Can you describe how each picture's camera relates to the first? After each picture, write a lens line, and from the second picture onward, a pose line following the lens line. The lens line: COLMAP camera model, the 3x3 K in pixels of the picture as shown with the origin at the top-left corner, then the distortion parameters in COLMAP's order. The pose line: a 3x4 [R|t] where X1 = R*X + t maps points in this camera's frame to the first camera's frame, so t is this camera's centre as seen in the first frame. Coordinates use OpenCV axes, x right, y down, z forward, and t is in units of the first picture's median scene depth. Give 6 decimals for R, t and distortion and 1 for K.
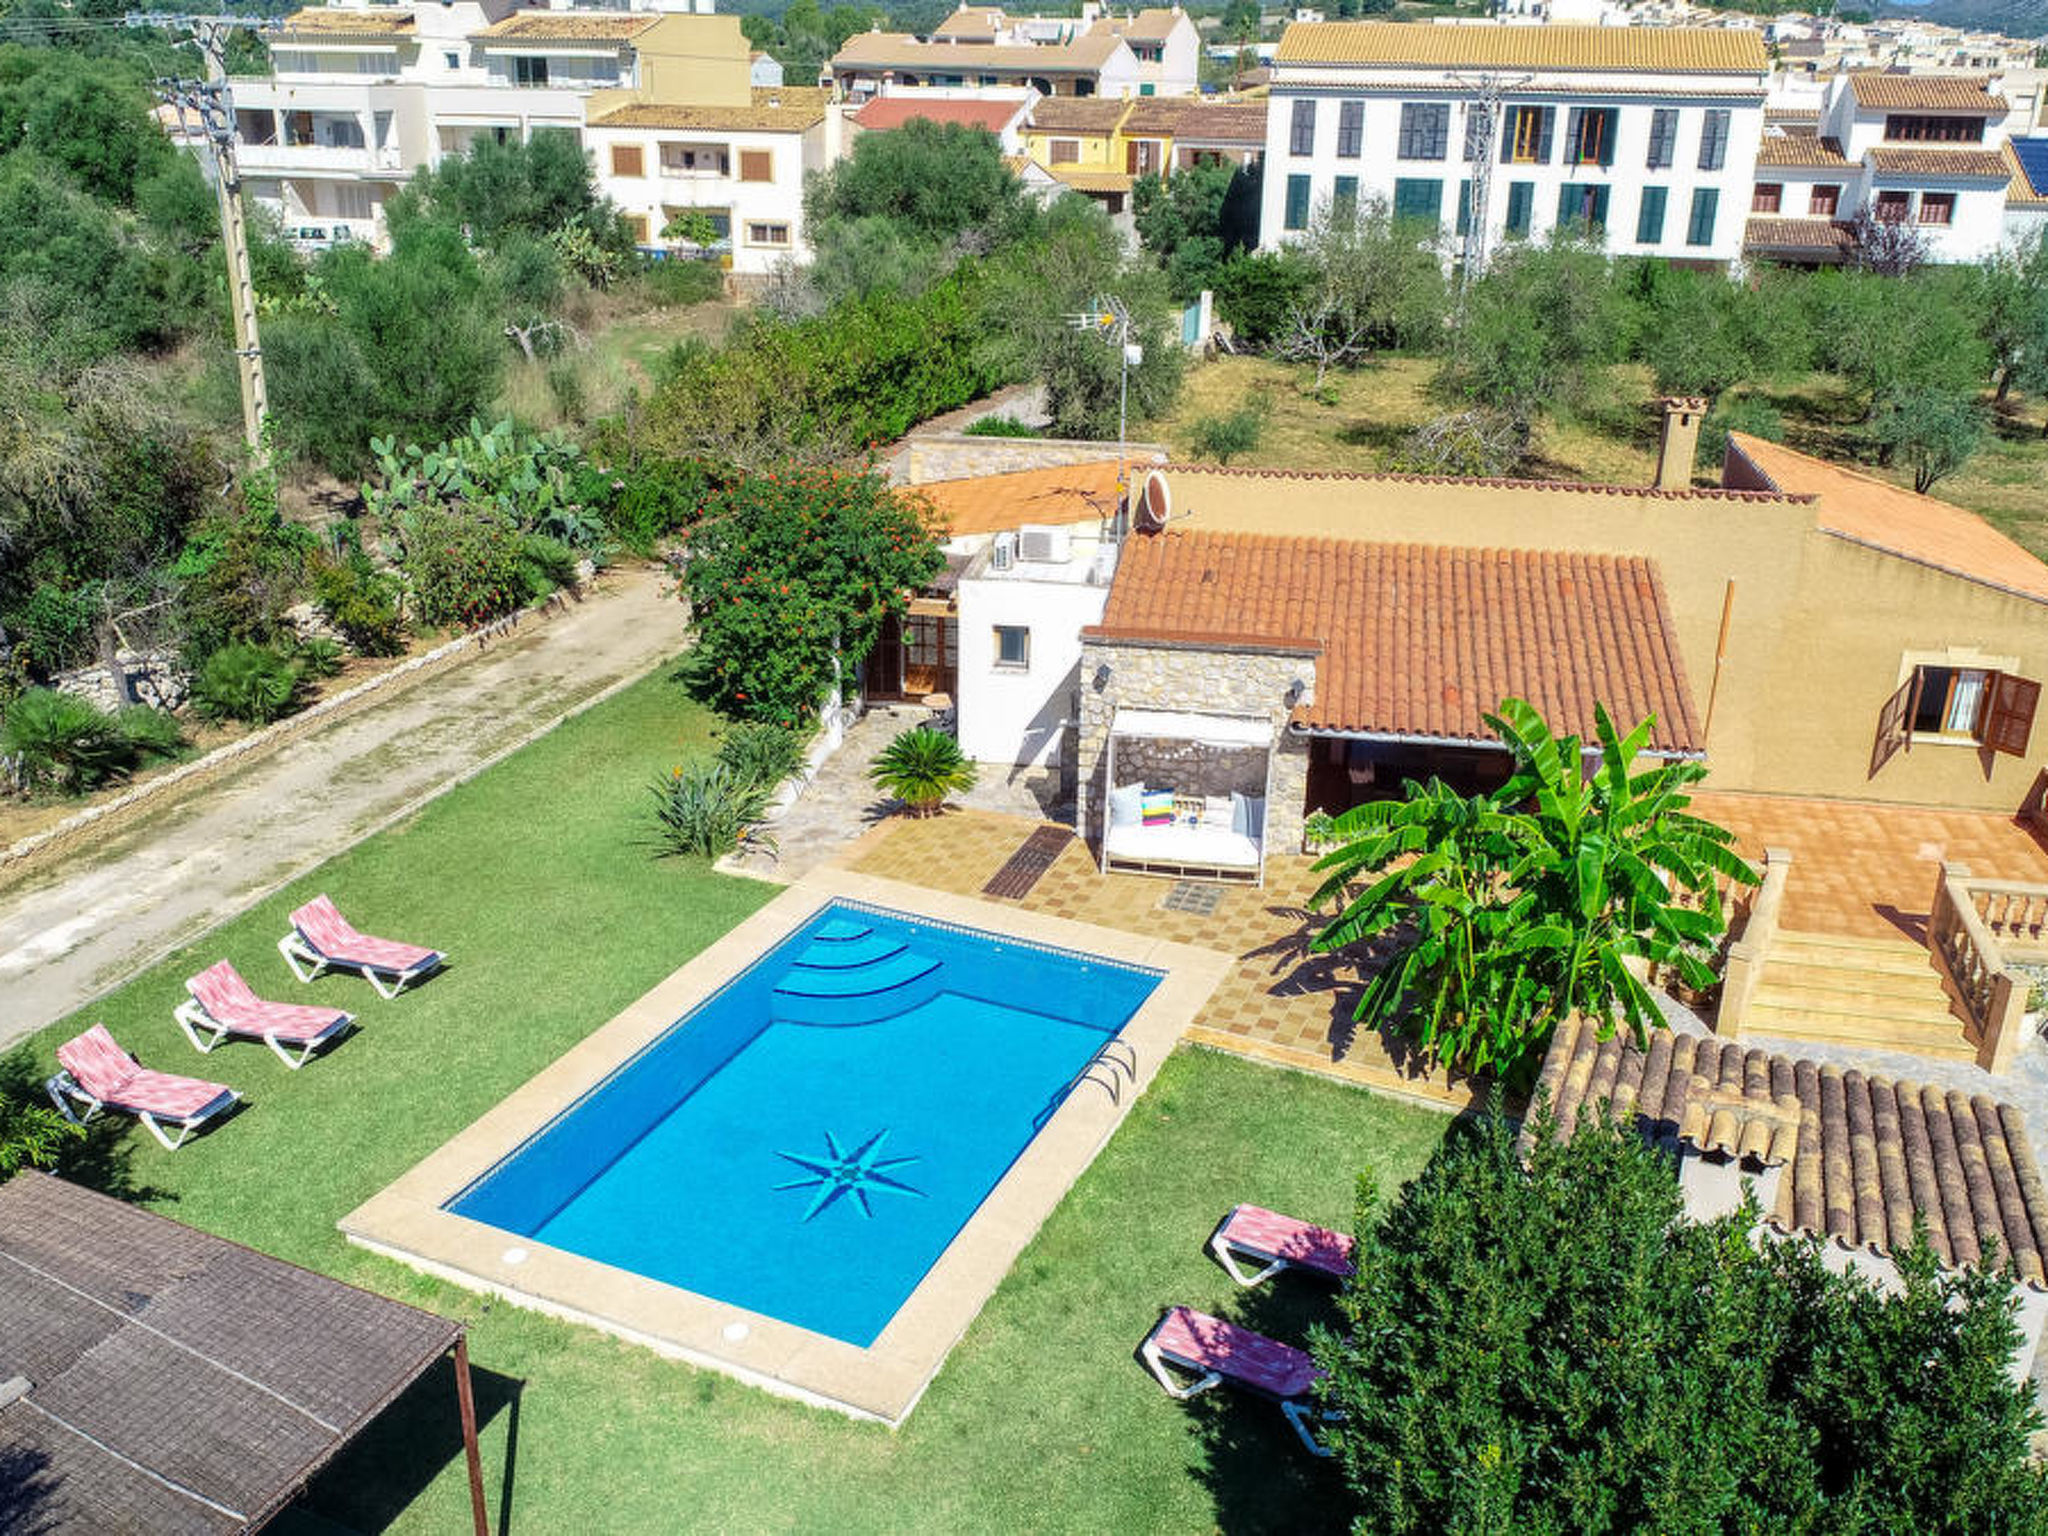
lens RADIAL K [[1813.7, 0, 1023.9], [0, 1813.7, 781.3], [0, 0, 1]] dist [0.019219, -0.048129]
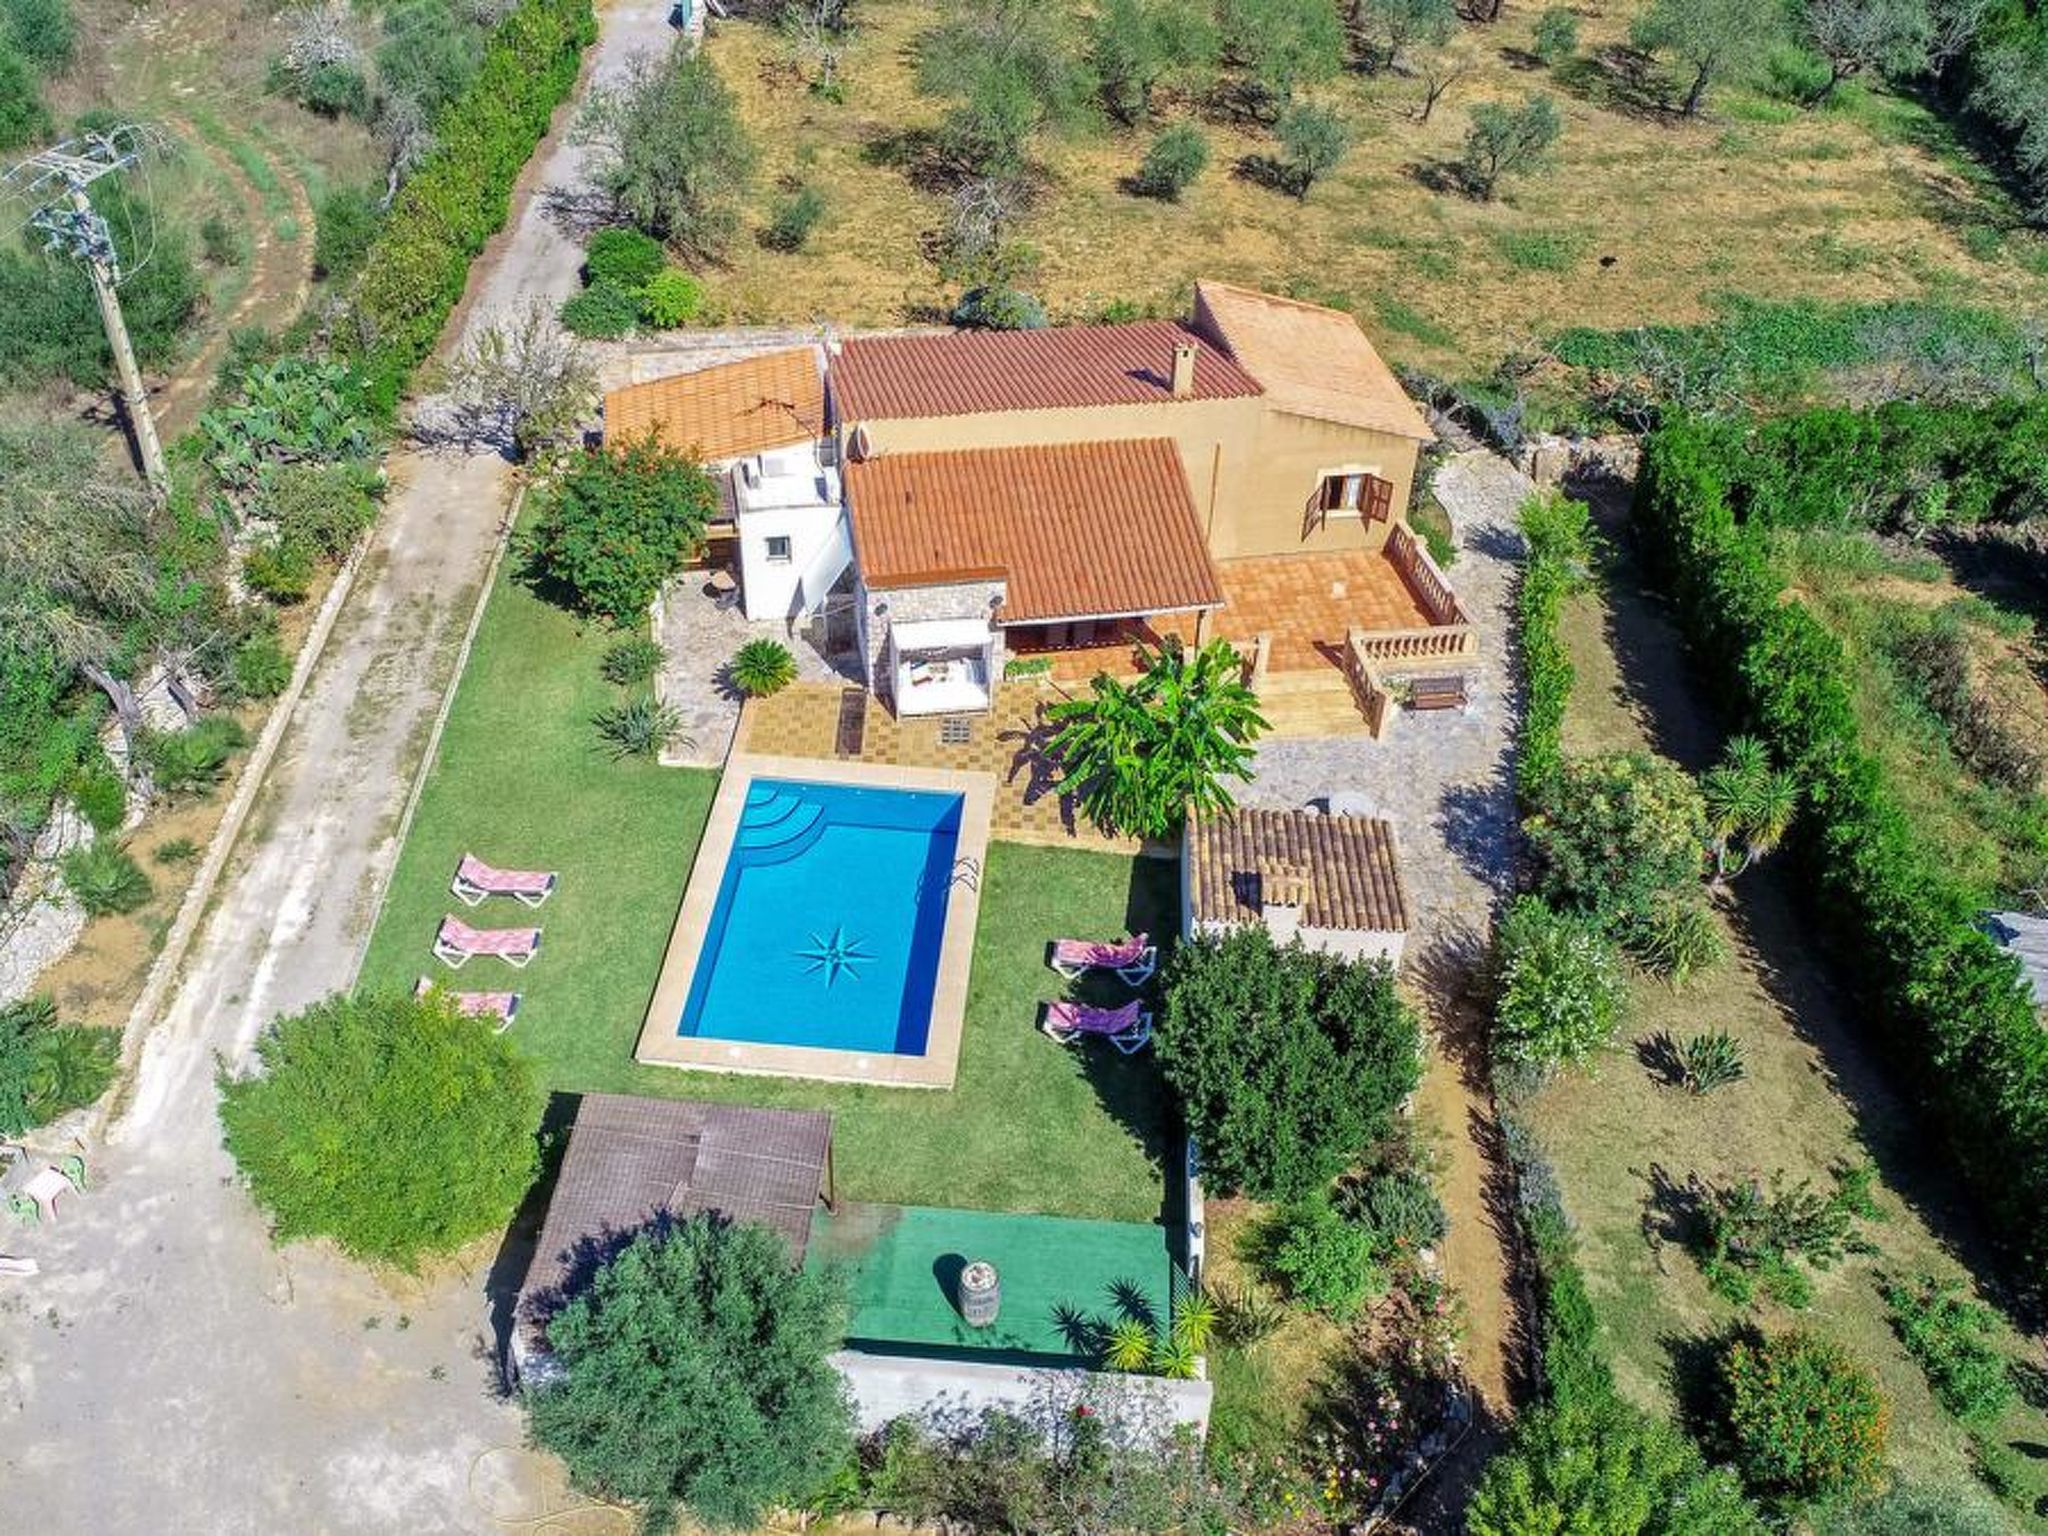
lens RADIAL K [[1858.0, 0, 1011.7], [0, 1858.0, 826.0], [0, 0, 1]] dist [0.006299, -0.002993]
pose [[0.943474, -0.212366, 0.254475, -0.307472], [0.113030, 0.927897, 0.355291, -0.449104], [-0.311579, -0.306444, 0.899450, -0.590398]]
